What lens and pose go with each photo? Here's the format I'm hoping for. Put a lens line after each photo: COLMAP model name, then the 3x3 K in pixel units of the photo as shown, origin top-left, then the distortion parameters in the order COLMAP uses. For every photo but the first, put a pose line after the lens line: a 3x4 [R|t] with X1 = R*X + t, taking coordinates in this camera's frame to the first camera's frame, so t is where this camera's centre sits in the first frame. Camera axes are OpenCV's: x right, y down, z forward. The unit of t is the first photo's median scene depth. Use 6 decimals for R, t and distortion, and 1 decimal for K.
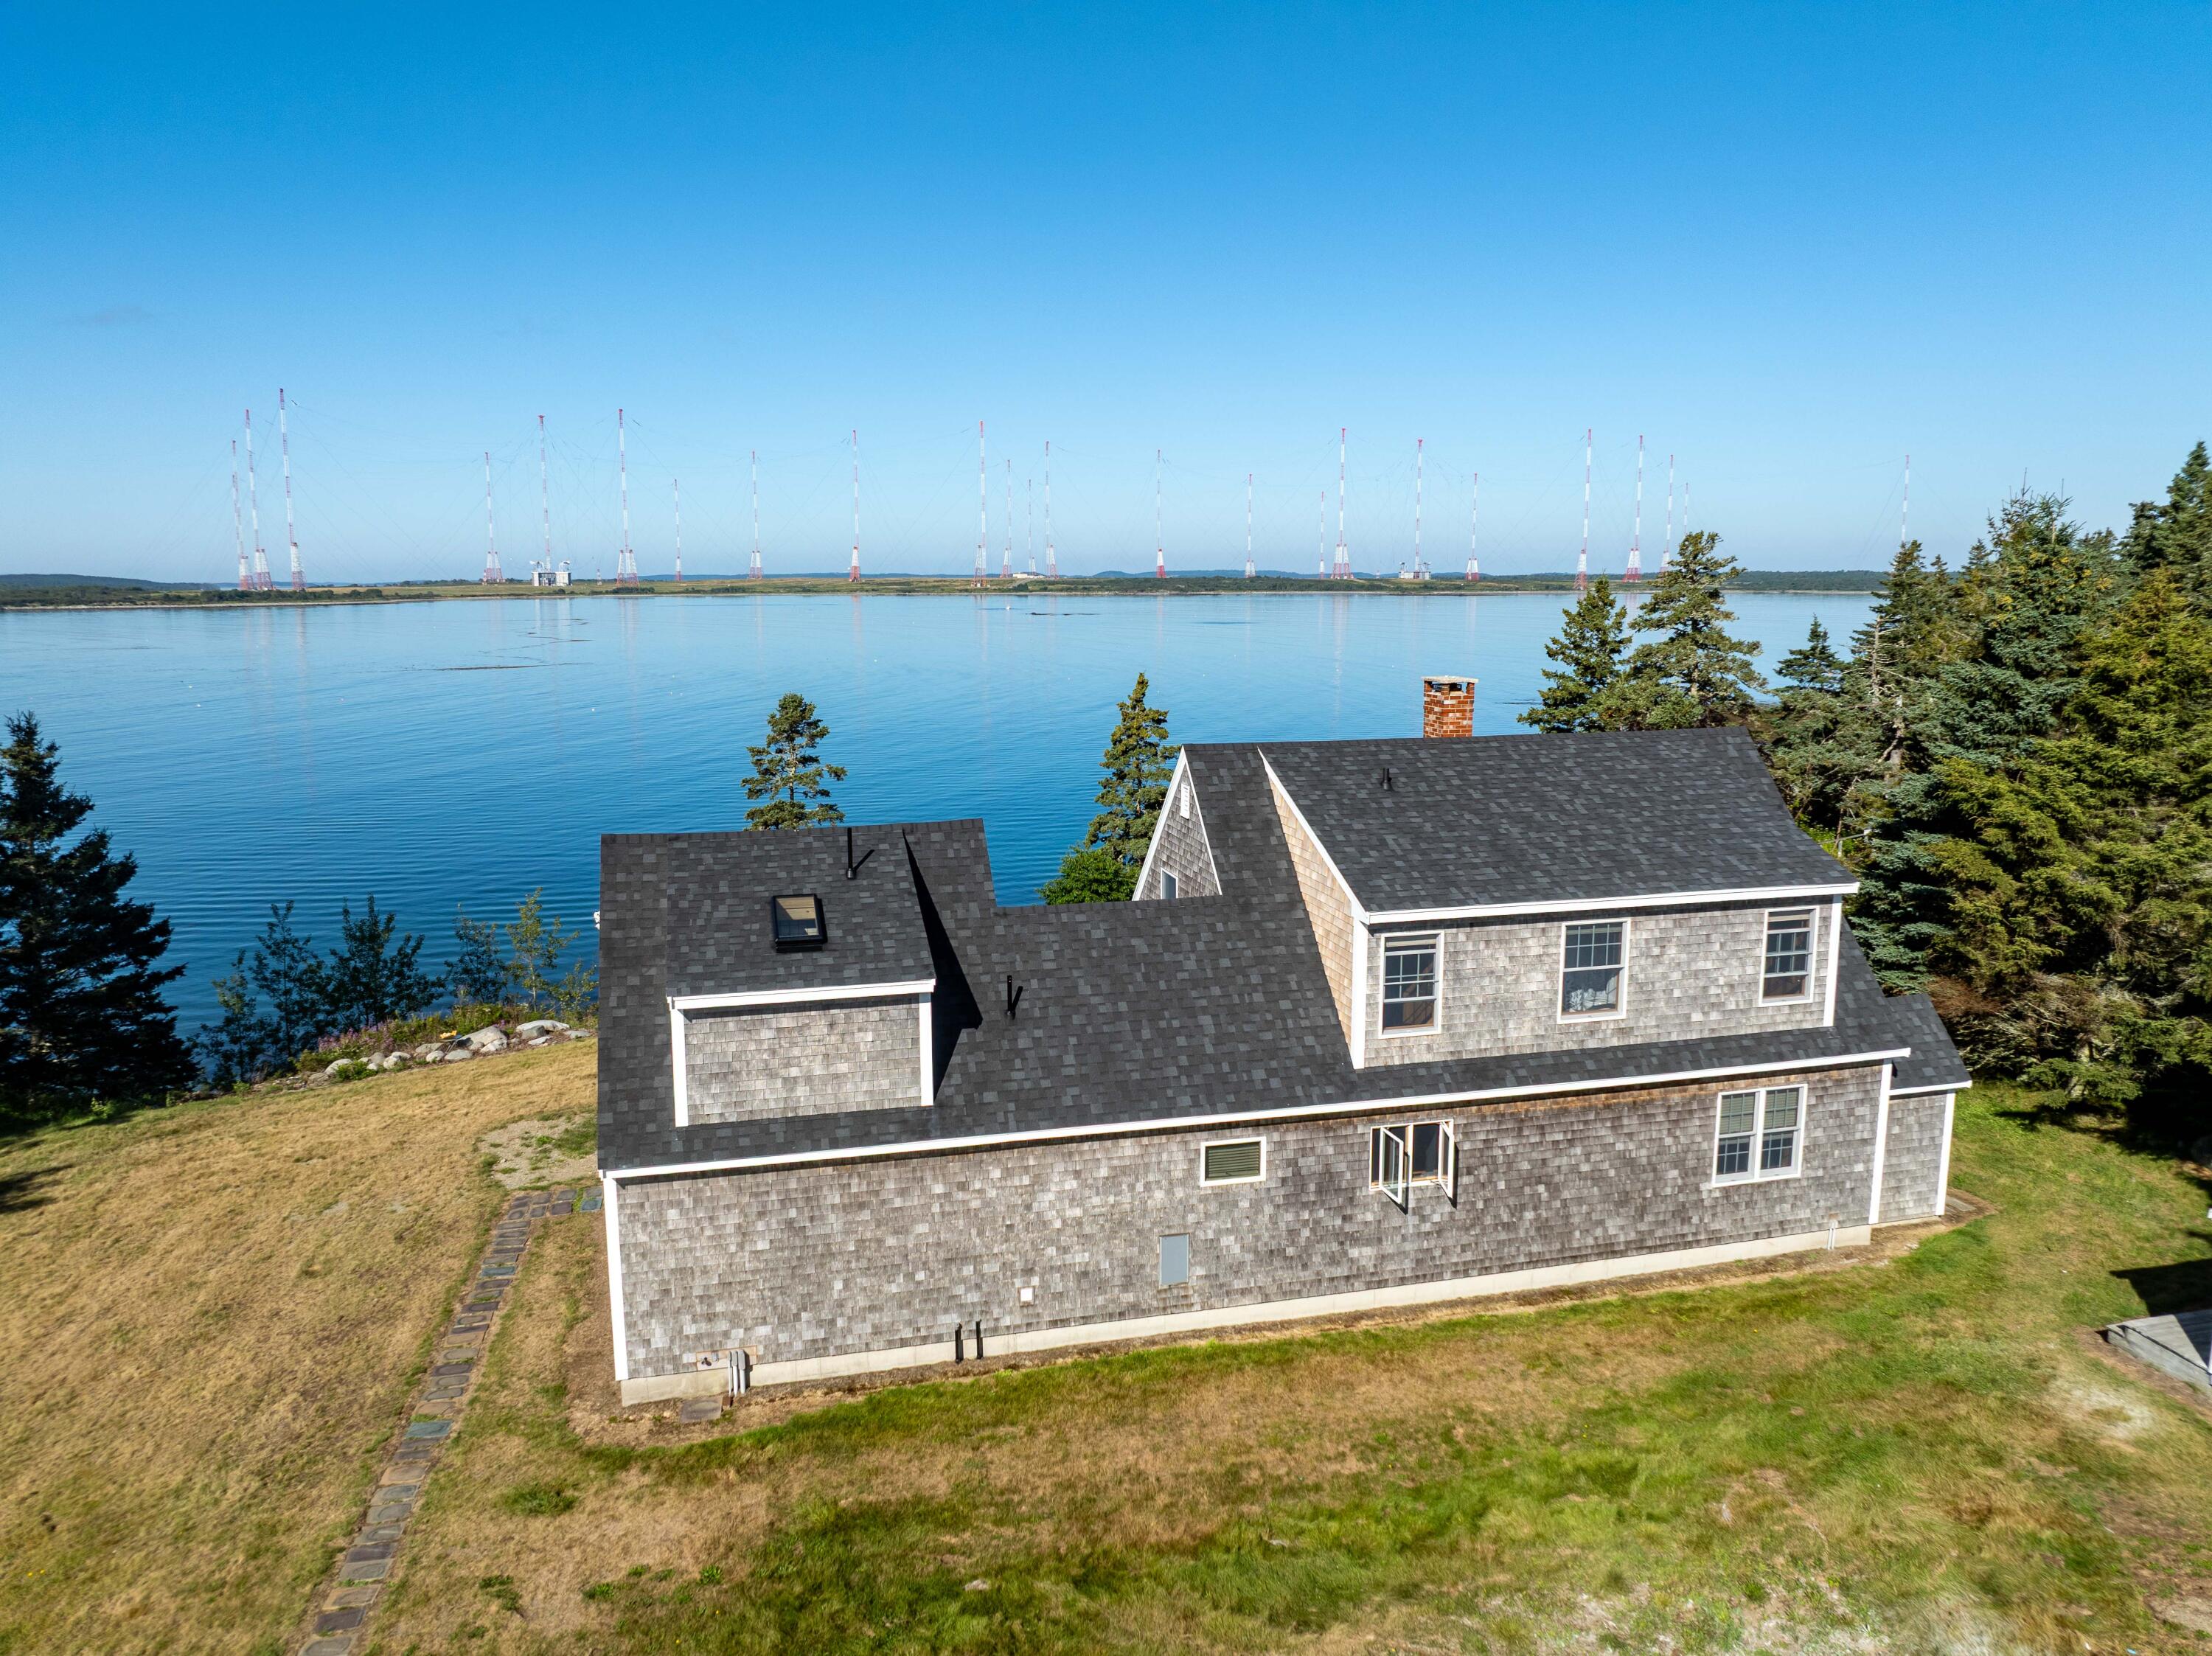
lens RADIAL K [[1556.1, 0, 1106.0], [0, 1556.1, 828.0], [0, 0, 1]] dist [-0.036599, 0.030764]
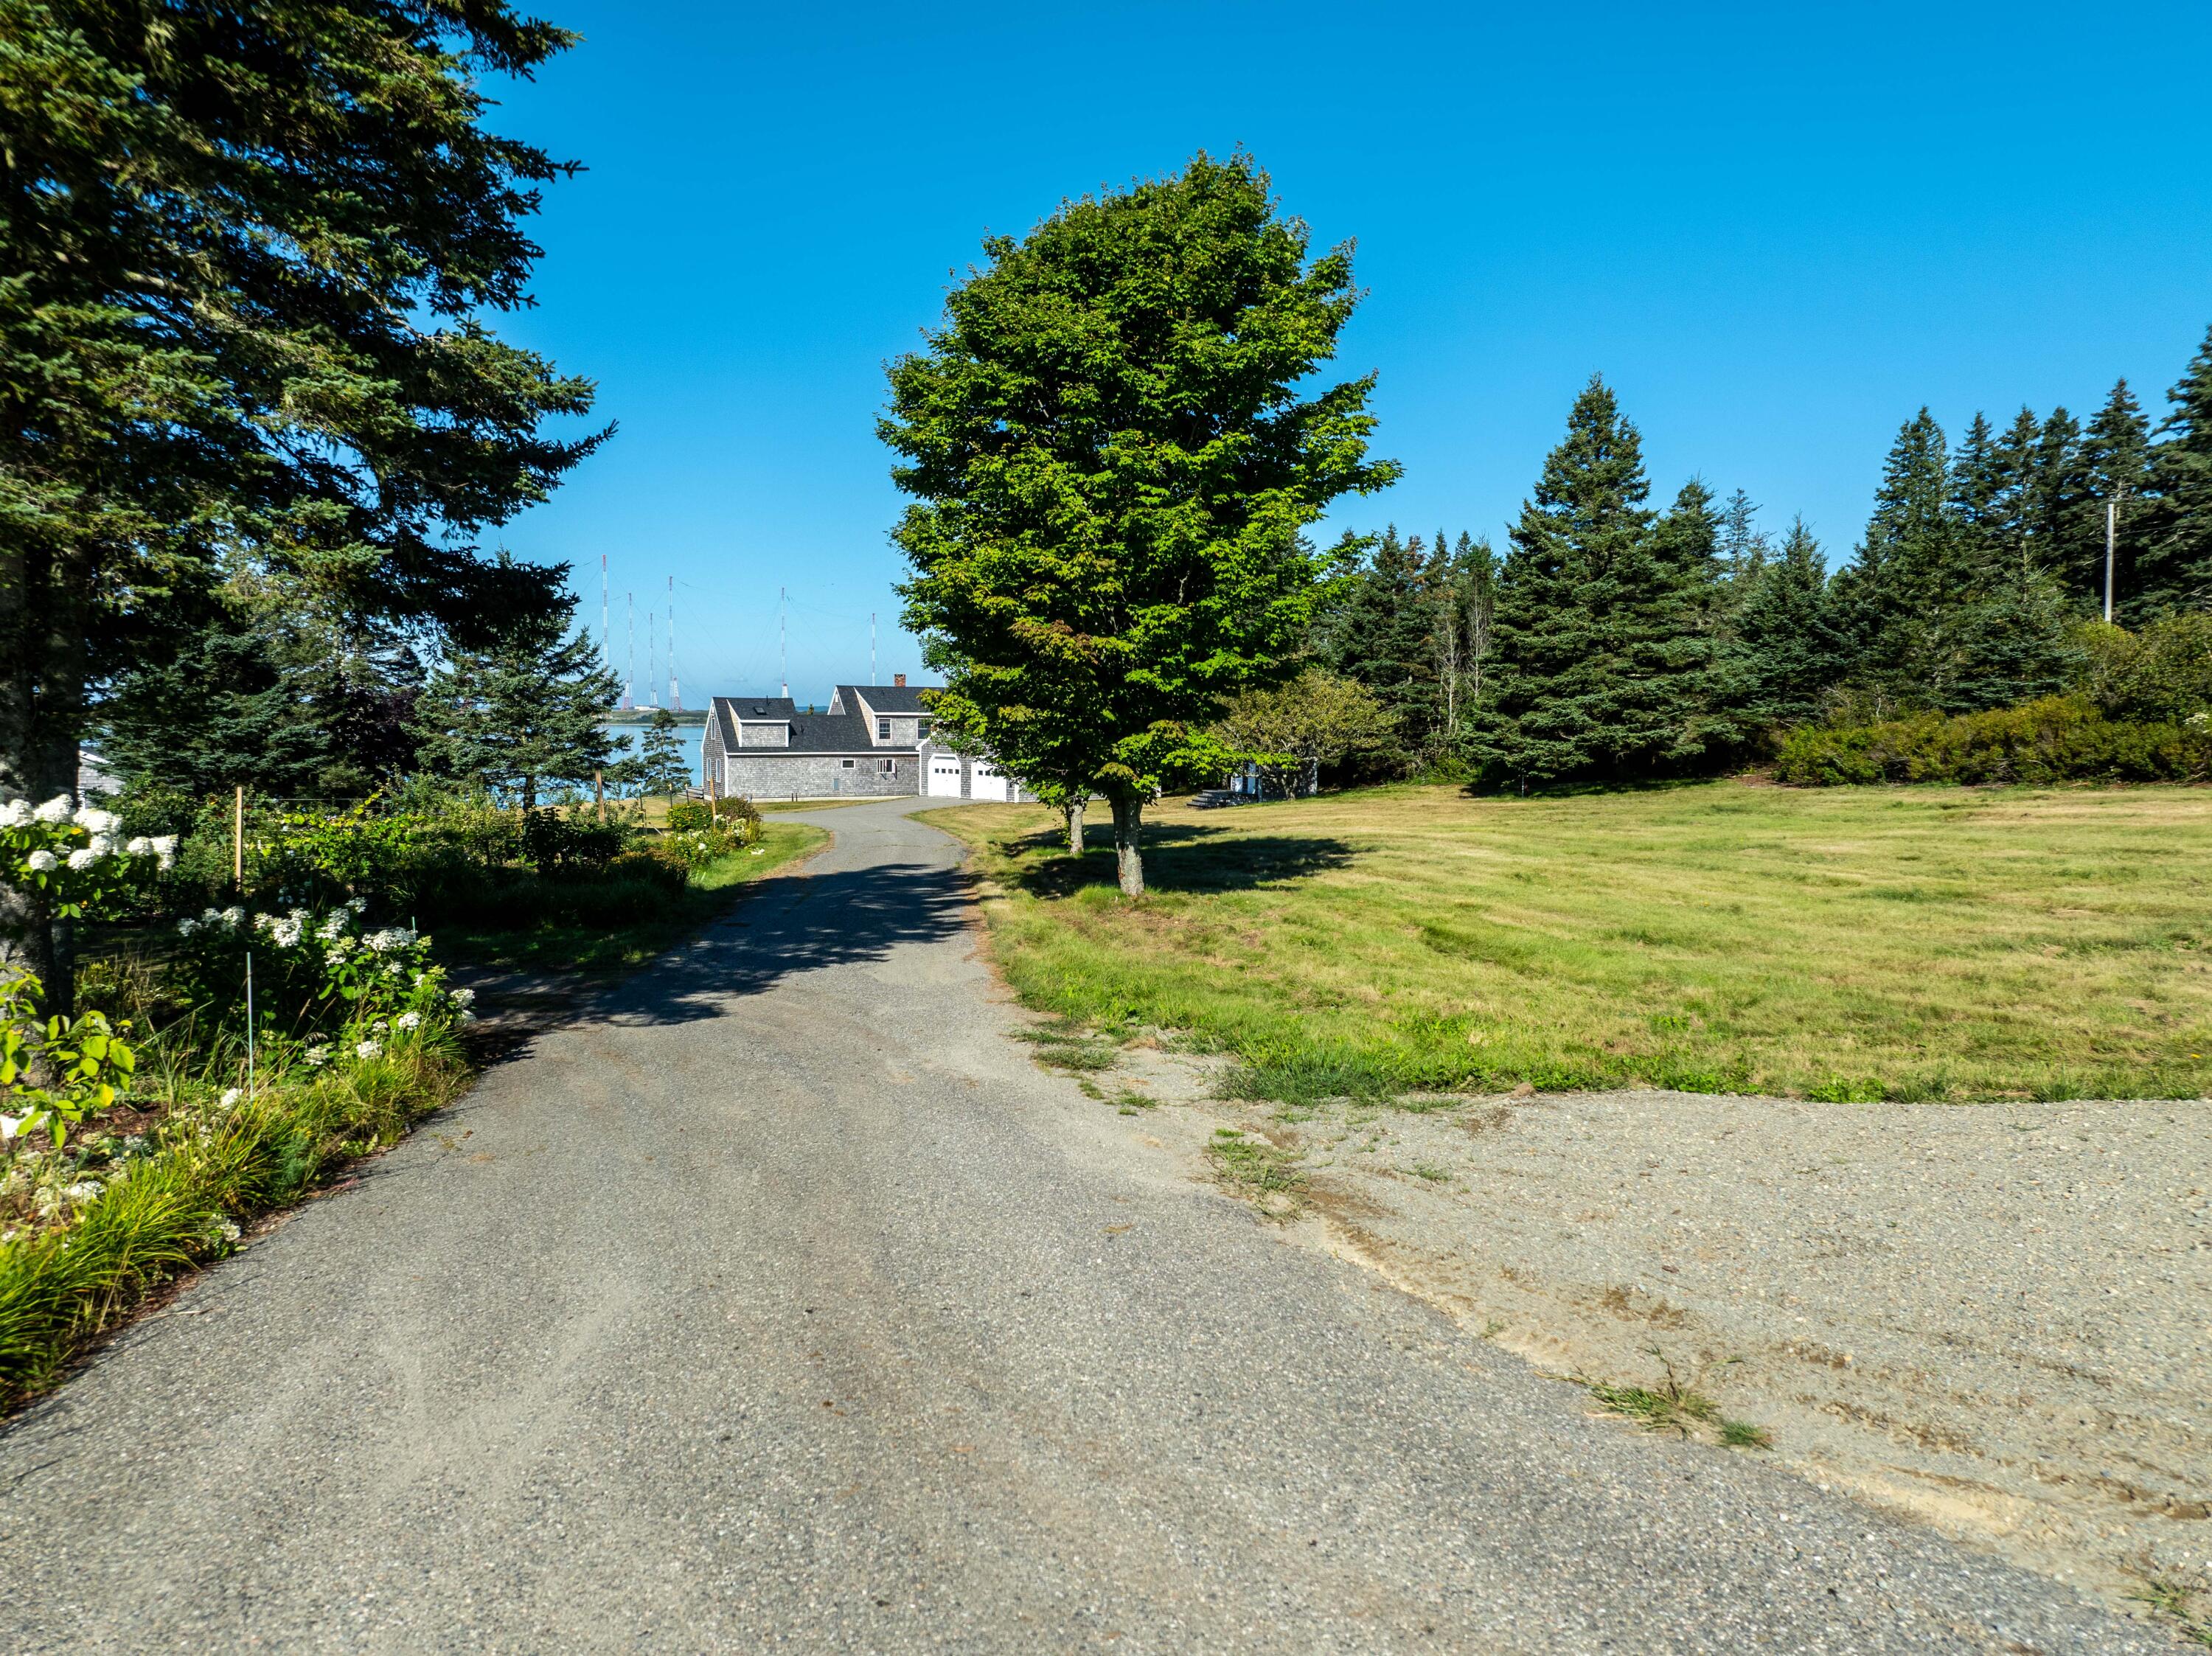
lens RADIAL K [[1556.1, 0, 1106.0], [0, 1556.1, 828.0], [0, 0, 1]] dist [-0.036599, 0.030764]
pose [[0.972496, -0.005345, 0.232859, -0.261228], [0.025697, 0.996096, -0.084455, 0.823897], [-0.231499, 0.088116, 0.968836, -3.788944]]
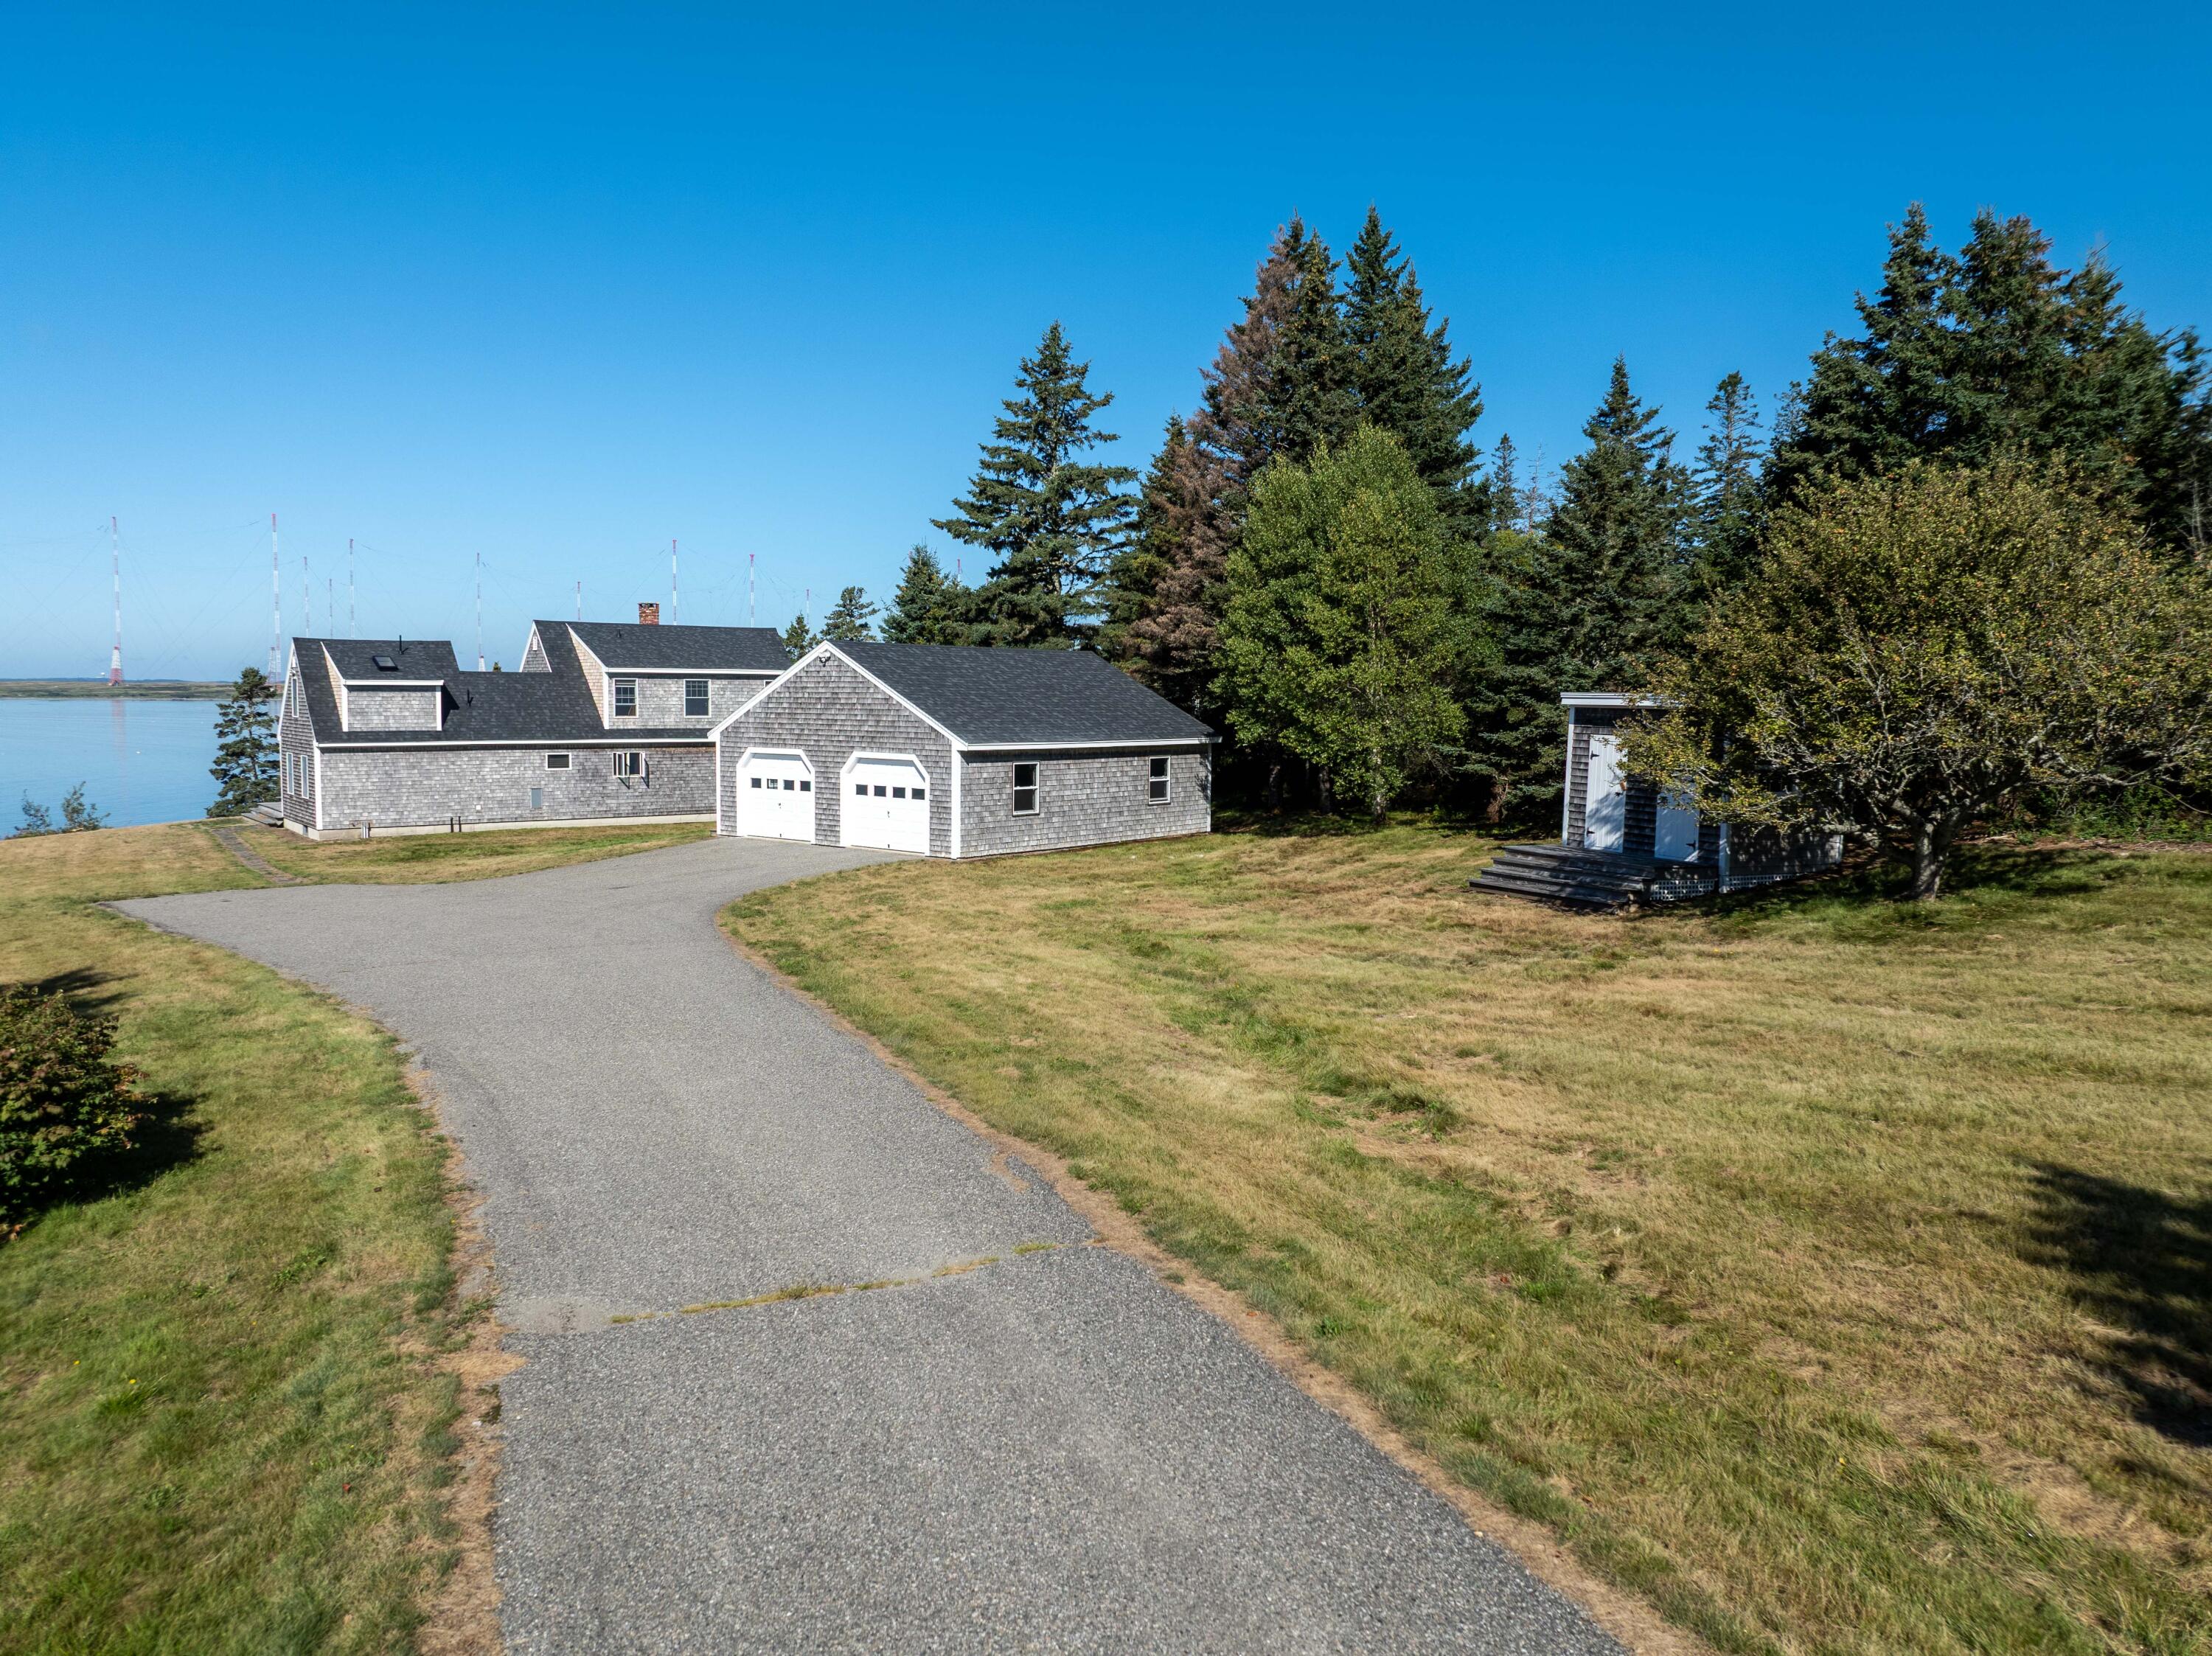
lens RADIAL K [[1556.1, 0, 1106.0], [0, 1556.1, 828.0], [0, 0, 1]] dist [-0.036599, 0.030764]
pose [[0.915205, -0.023772, 0.402287, -0.128992], [0.052740, 0.996738, -0.061086, 0.527744], [-0.399523, 0.077123, 0.913473, -1.766791]]
